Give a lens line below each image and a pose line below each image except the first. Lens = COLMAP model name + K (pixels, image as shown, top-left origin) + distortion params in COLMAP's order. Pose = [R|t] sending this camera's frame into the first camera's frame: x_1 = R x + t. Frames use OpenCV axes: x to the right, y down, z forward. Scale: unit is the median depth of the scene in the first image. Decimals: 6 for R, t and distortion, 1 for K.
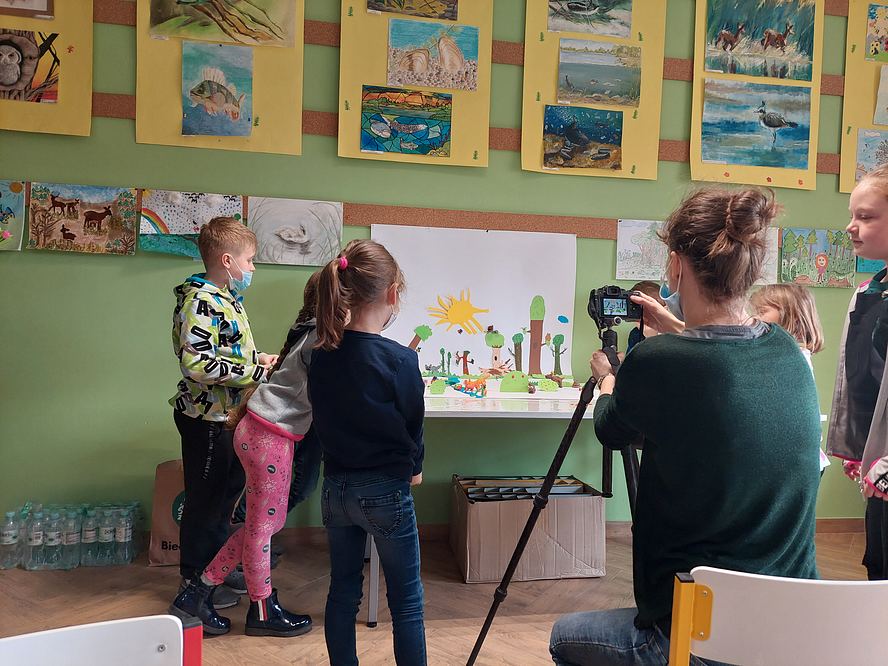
lens RADIAL K [[618.0, 0, 446.6], [0, 618.0, 332.2], [0, 0, 1]] dist [0.012283, -0.022970]
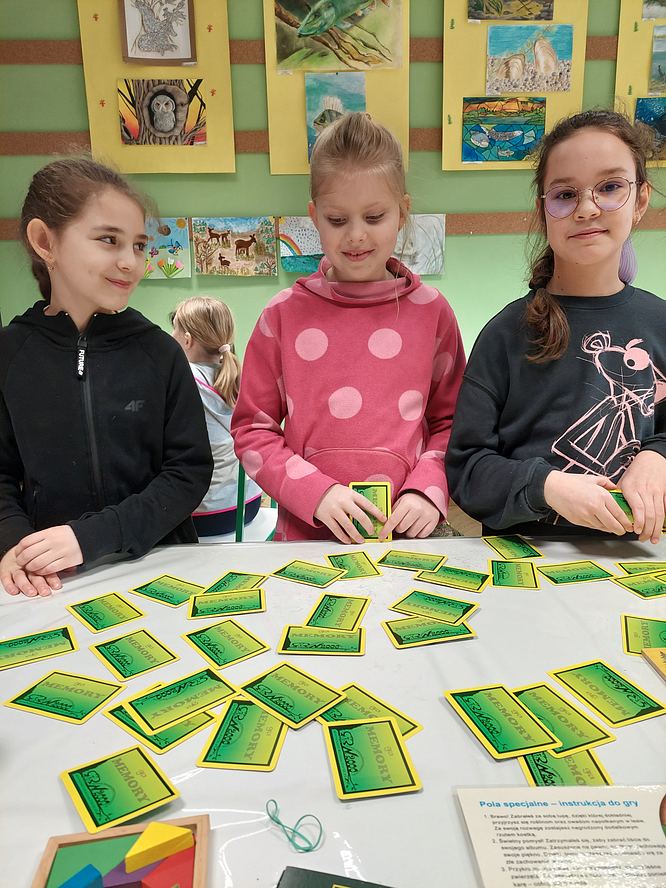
lens RADIAL K [[618.0, 0, 332.8], [0, 618.0, 445.0], [0, 0, 1]] dist [0.012283, -0.022970]
pose [[0.931994, 0.025485, -0.361578, 0.042694], [0.036346, 0.985927, 0.163176, 0.008081], [0.360648, -0.165221, 0.917952, -0.124027]]
